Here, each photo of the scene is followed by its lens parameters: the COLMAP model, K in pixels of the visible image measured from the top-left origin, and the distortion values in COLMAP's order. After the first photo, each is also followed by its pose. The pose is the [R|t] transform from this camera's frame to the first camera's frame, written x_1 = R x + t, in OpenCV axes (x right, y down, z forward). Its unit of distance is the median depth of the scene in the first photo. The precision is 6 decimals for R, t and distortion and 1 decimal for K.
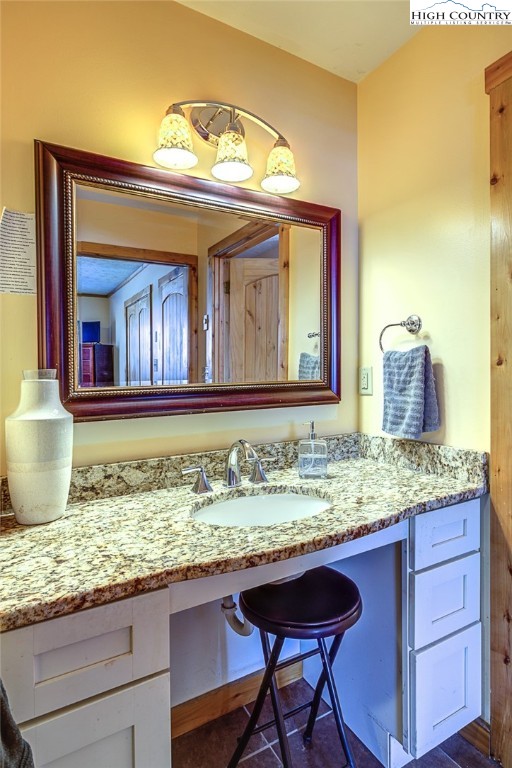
lens RADIAL K [[408.4, 0, 254.9], [0, 408.4, 380.3], [0, 0, 1]] dist [-0.001106, 0.000029]
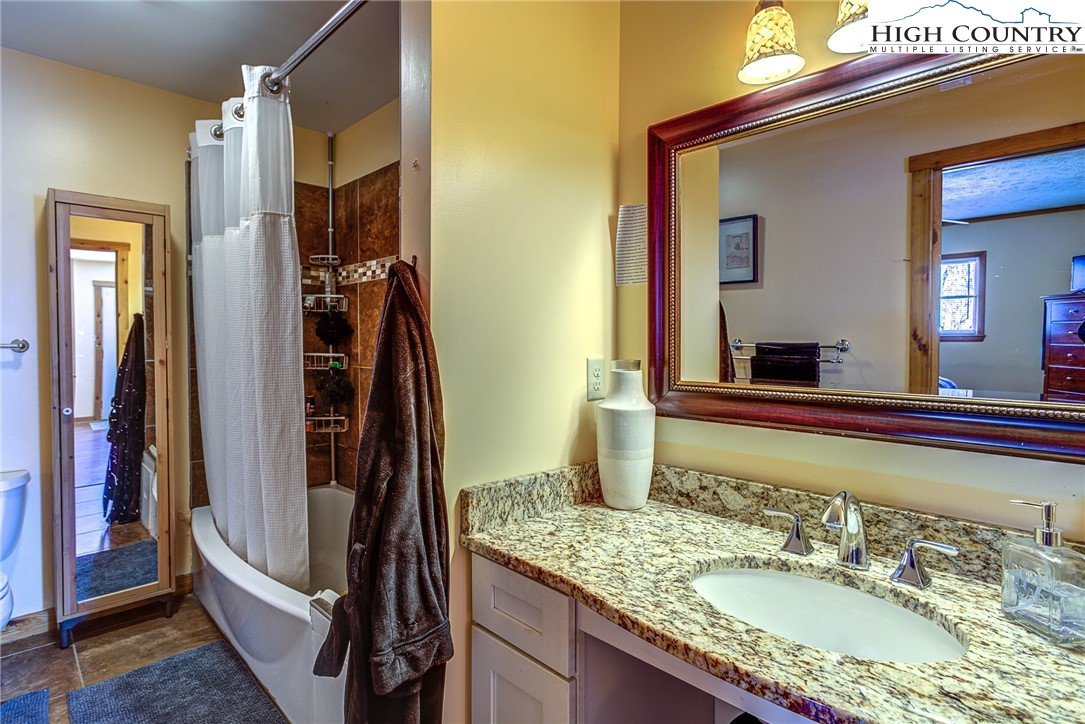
lens RADIAL K [[550.7, 0, 541.0], [0, 550.7, 351.7], [0, 0, 1]] dist [-0.000276, 0.000750]
pose [[0.247102, 0.034863, -0.968362, 0.847479], [-0.023030, 0.999282, 0.030099, -0.095181], [0.968716, 0.014864, 0.247728, 0.497707]]
